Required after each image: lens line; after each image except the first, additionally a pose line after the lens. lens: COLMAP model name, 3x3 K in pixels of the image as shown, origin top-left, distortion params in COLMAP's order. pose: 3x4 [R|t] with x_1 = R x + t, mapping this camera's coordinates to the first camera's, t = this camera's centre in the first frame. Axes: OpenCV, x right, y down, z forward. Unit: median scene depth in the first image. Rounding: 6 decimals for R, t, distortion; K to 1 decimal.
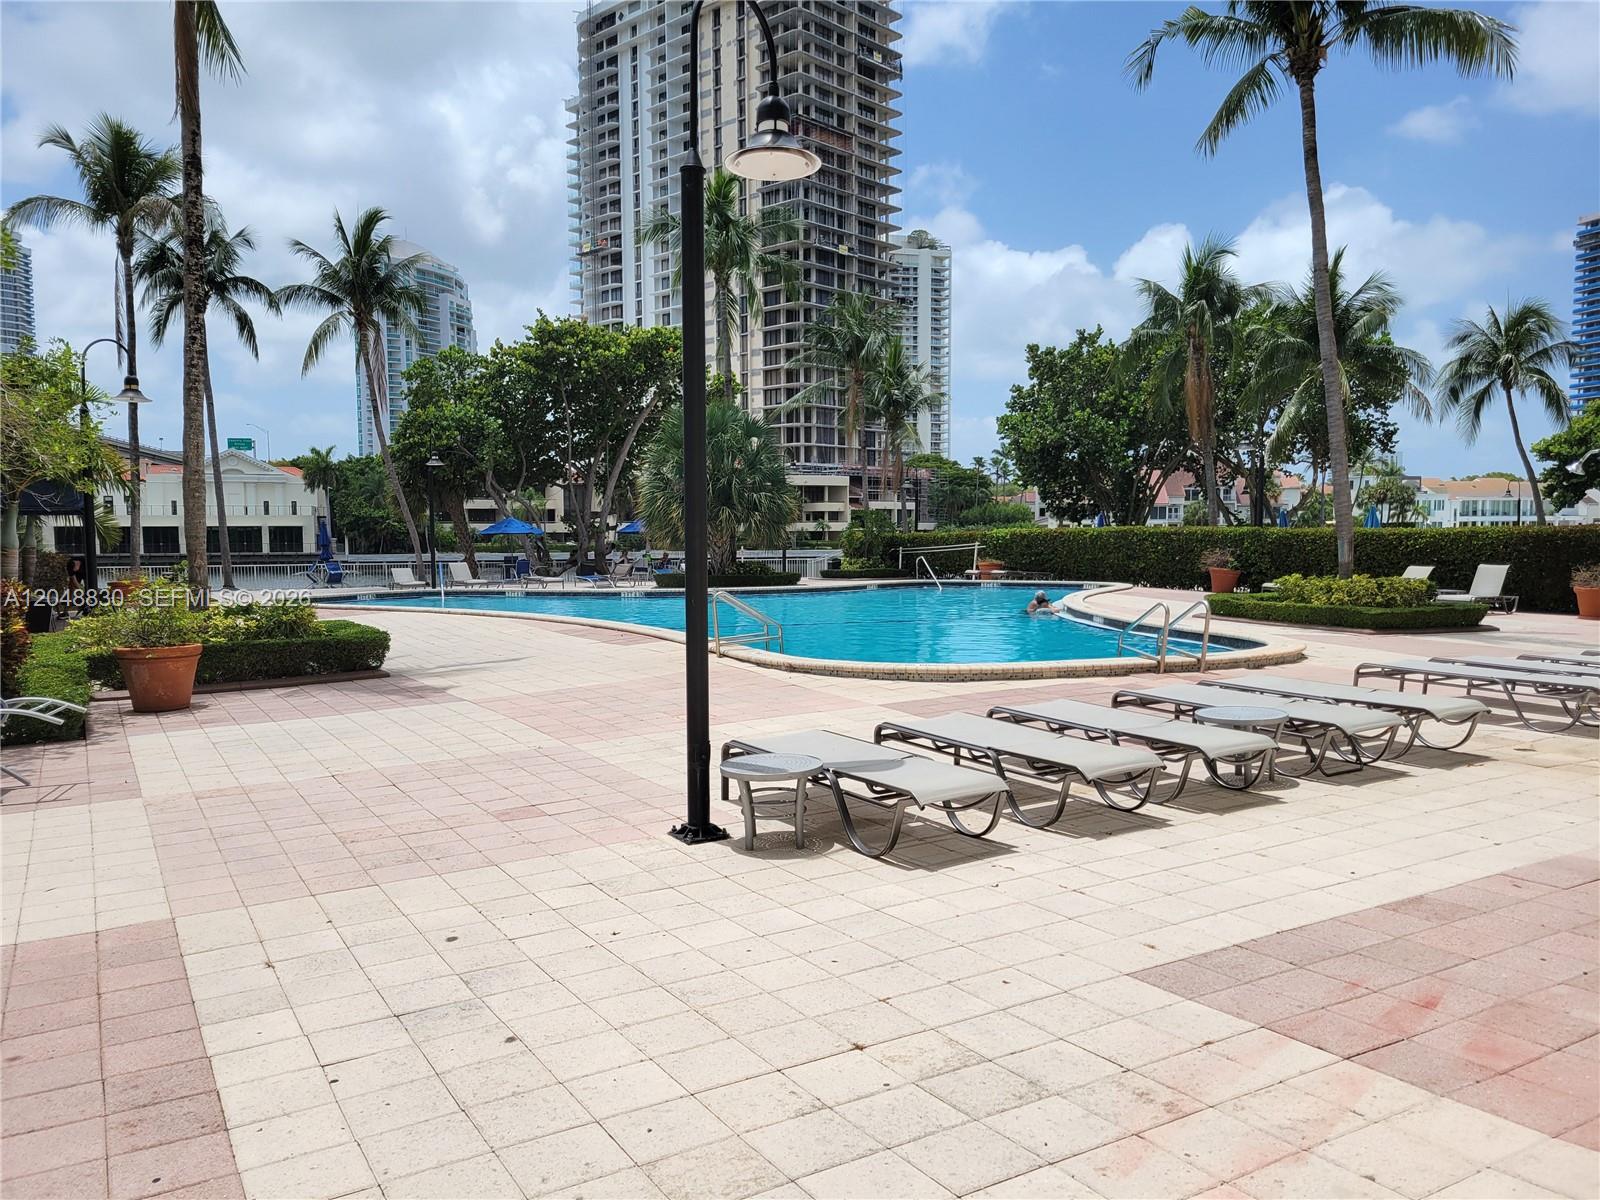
lens RADIAL K [[1198.9, 0, 806.1], [0, 1198.9, 606.1], [0, 0, 1]] dist [0.074168, 0.001766]
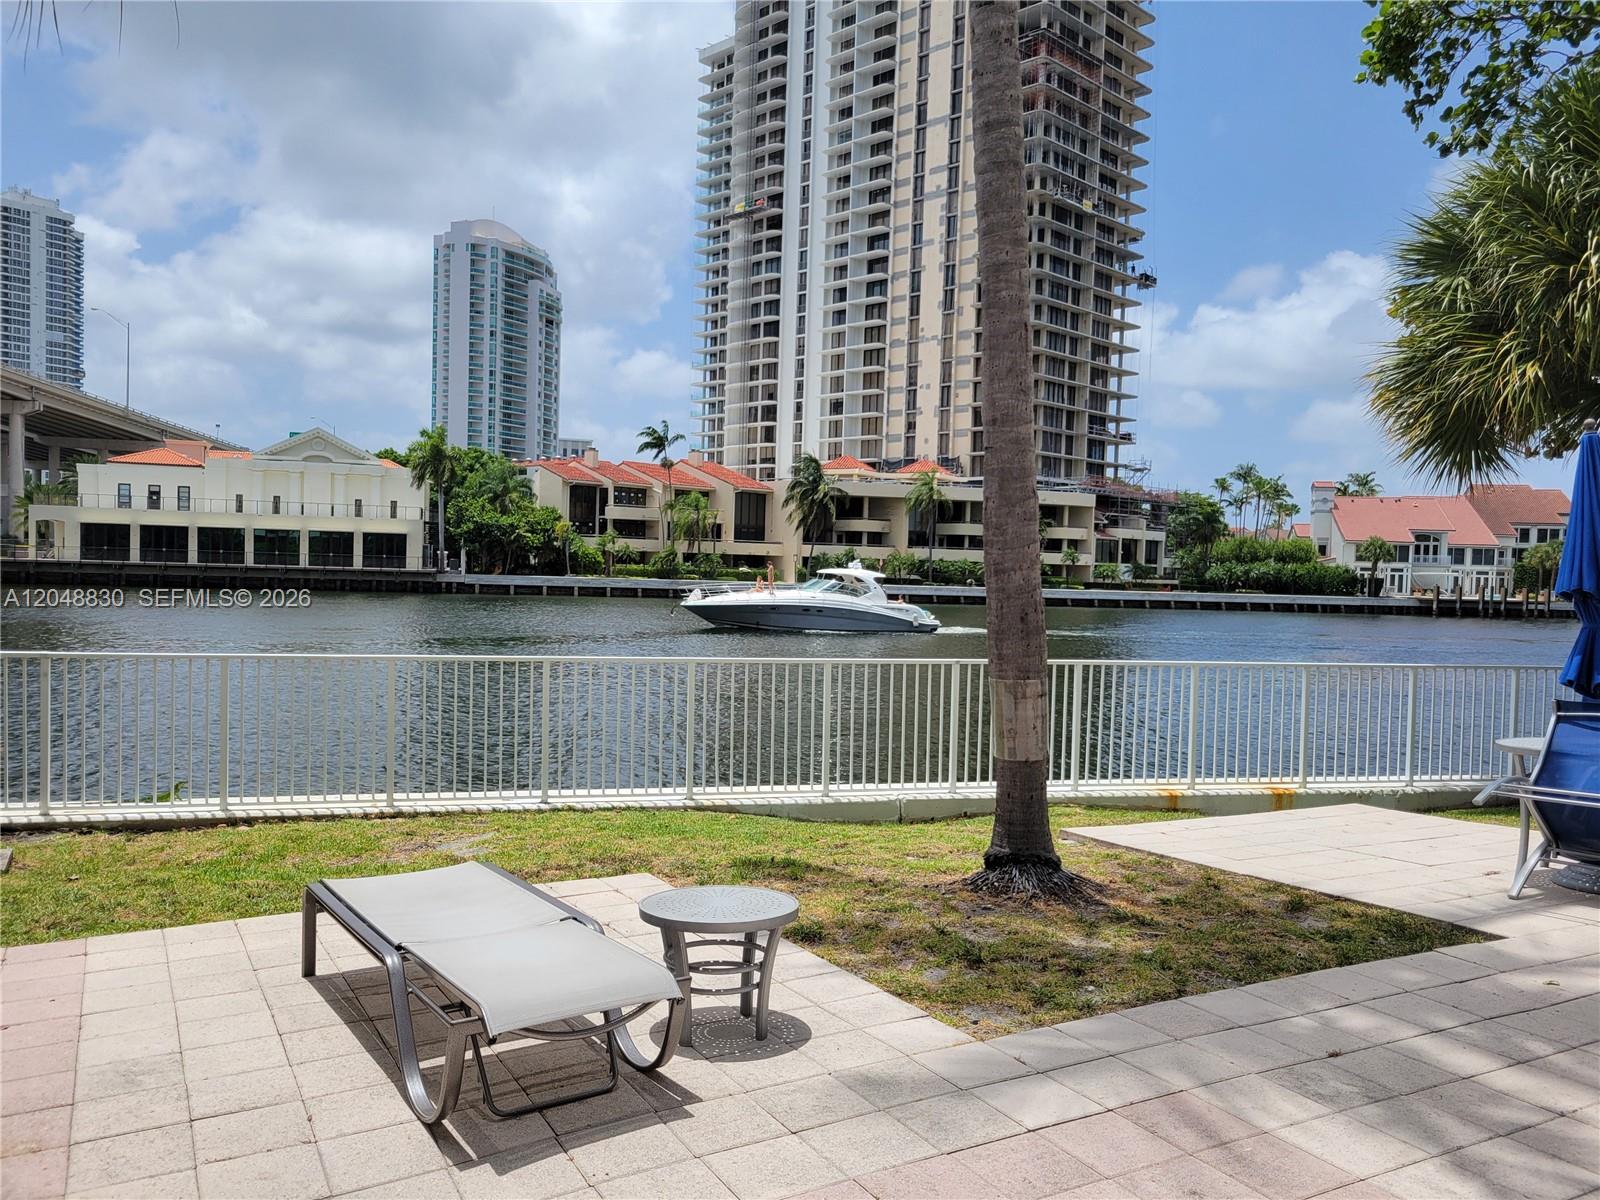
lens RADIAL K [[1198.9, 0, 800.0], [0, 1198.9, 600.0], [0, 0, 1]] dist [0.062750, -0.000095]
pose [[0.999040, 0.037398, -0.022824, -0.122655], [-0.038066, 0.998839, -0.029536, -0.010157], [0.021693, 0.030377, 0.999303, 0.212314]]
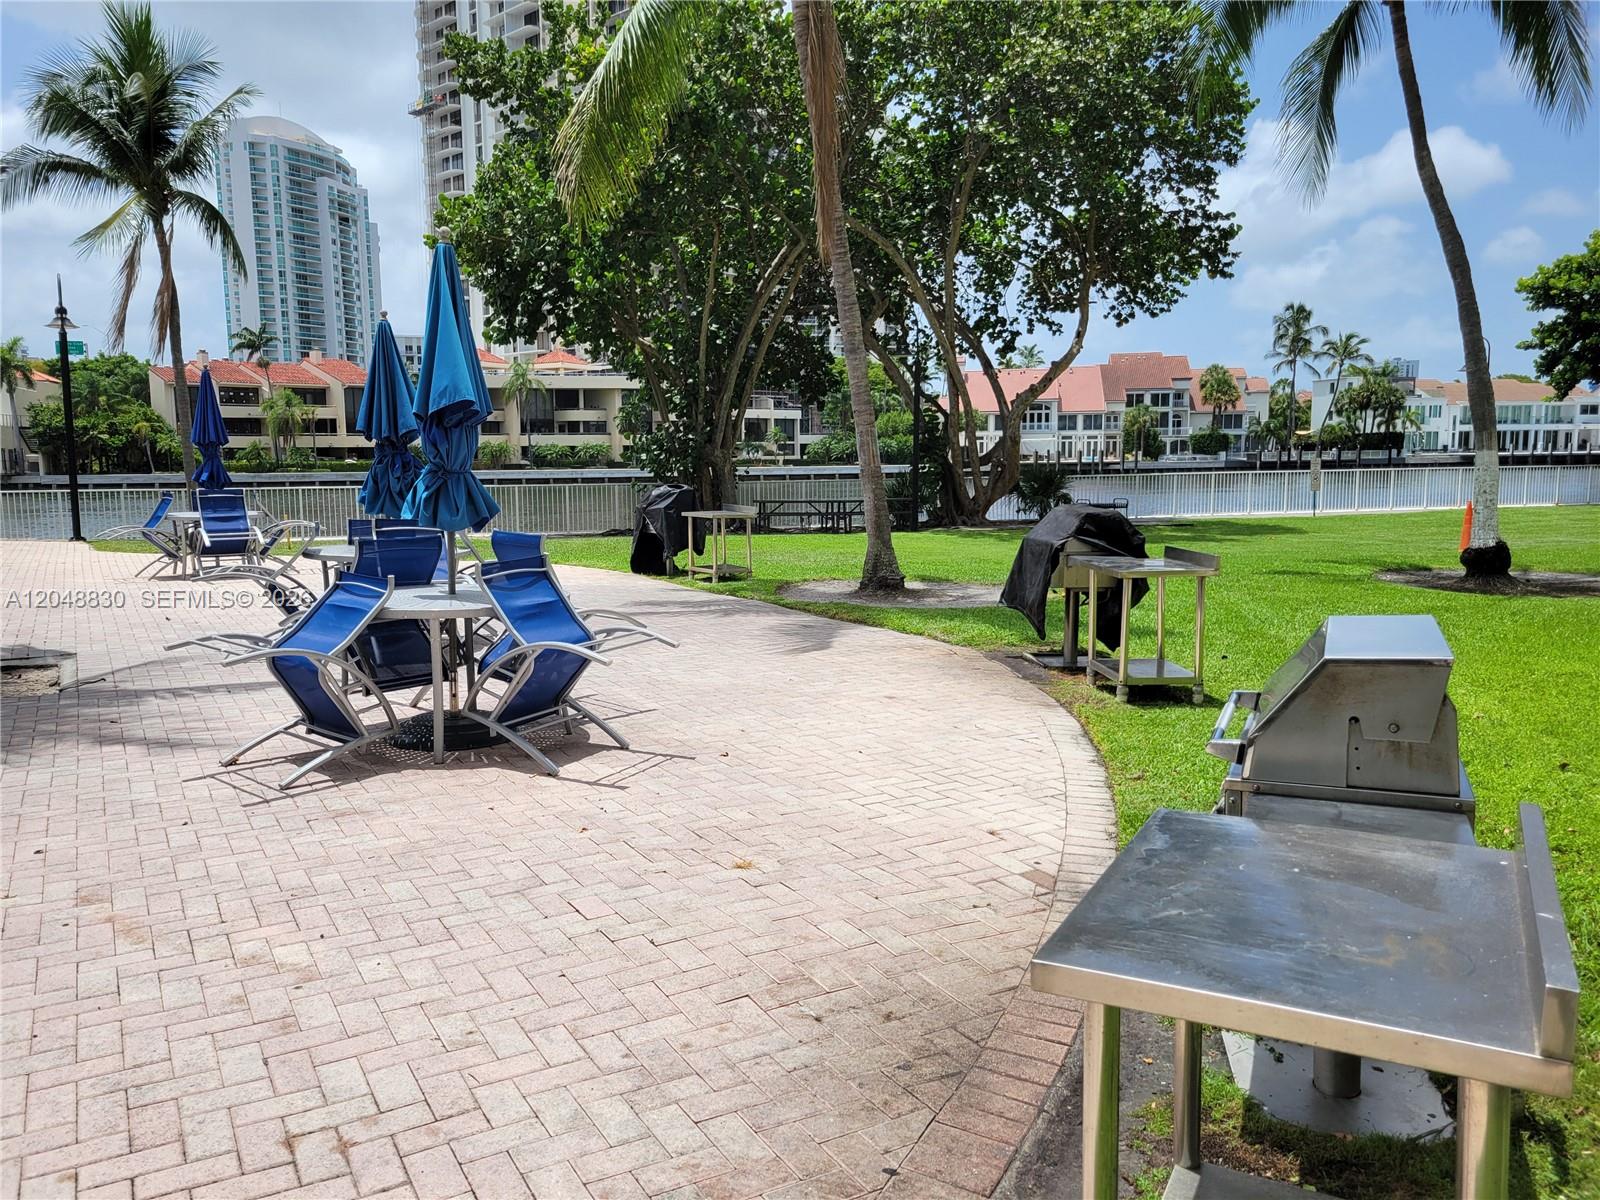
lens RADIAL K [[1202.5, 0, 797.2], [0, 1202.5, 583.1], [0, 0, 1]] dist [0.065987, -0.000263]
pose [[0.999867, -0.002047, -0.016172, 0.100773], [0.002844, 0.998772, 0.049460, -0.008276], [0.016051, -0.049499, 0.998645, 0.159812]]
